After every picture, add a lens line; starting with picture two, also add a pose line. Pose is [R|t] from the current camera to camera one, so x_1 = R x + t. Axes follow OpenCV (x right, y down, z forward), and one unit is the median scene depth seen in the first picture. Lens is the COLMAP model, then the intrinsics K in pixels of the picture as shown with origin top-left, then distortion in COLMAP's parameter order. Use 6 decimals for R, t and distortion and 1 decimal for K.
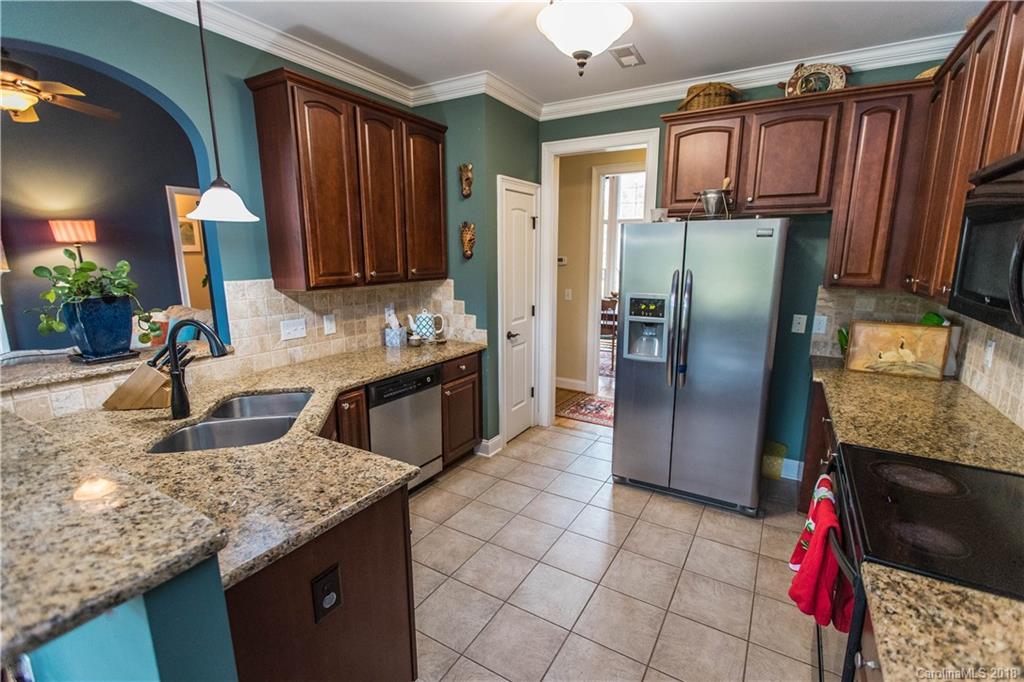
lens RADIAL K [[461.3, 0, 514.1], [0, 461.3, 342.2], [0, 0, 1]] dist [0.001112, 0.000232]
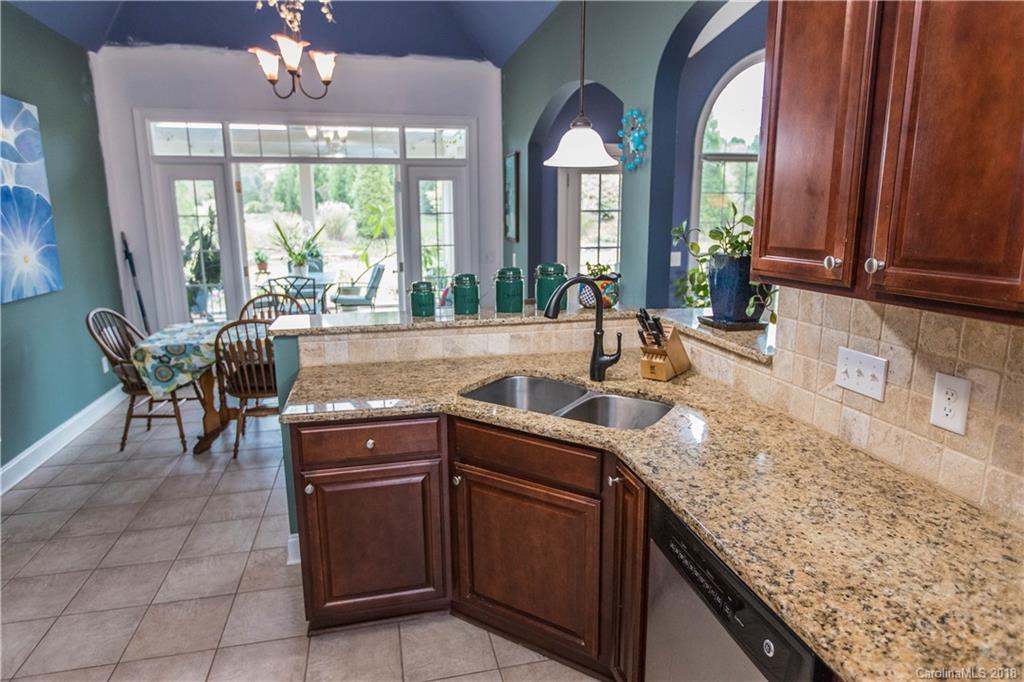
lens RADIAL K [[596.0, 0, 509.7], [0, 596.0, 335.2], [0, 0, 1]] dist [-0.004087, -0.000708]
pose [[-0.717550, 0.144905, -0.681267, 0.155090], [-0.128201, 0.933930, 0.333675, -0.207557], [0.684607, 0.326768, -0.651565, 1.108705]]
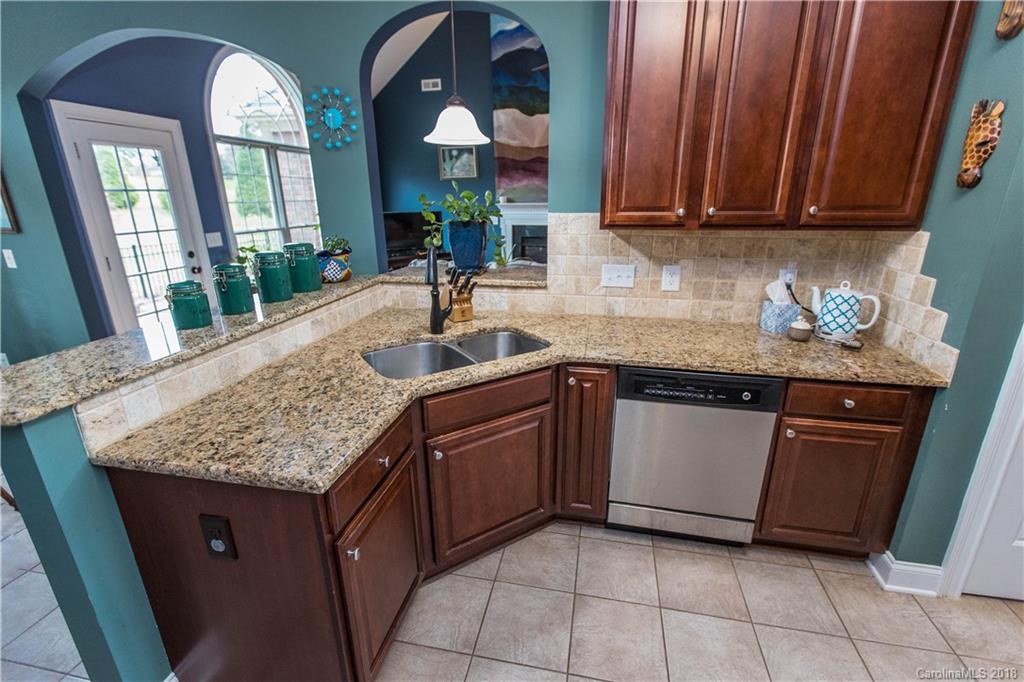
lens RADIAL K [[461.3, 0, 514.1], [0, 461.3, 342.2], [0, 0, 1]] dist [0.001112, 0.000232]
pose [[0.336940, 0.288823, -0.896132, 0.237748], [-0.175721, 0.954354, 0.241518, -0.080302], [0.924983, 0.076092, 0.372312, 0.512244]]
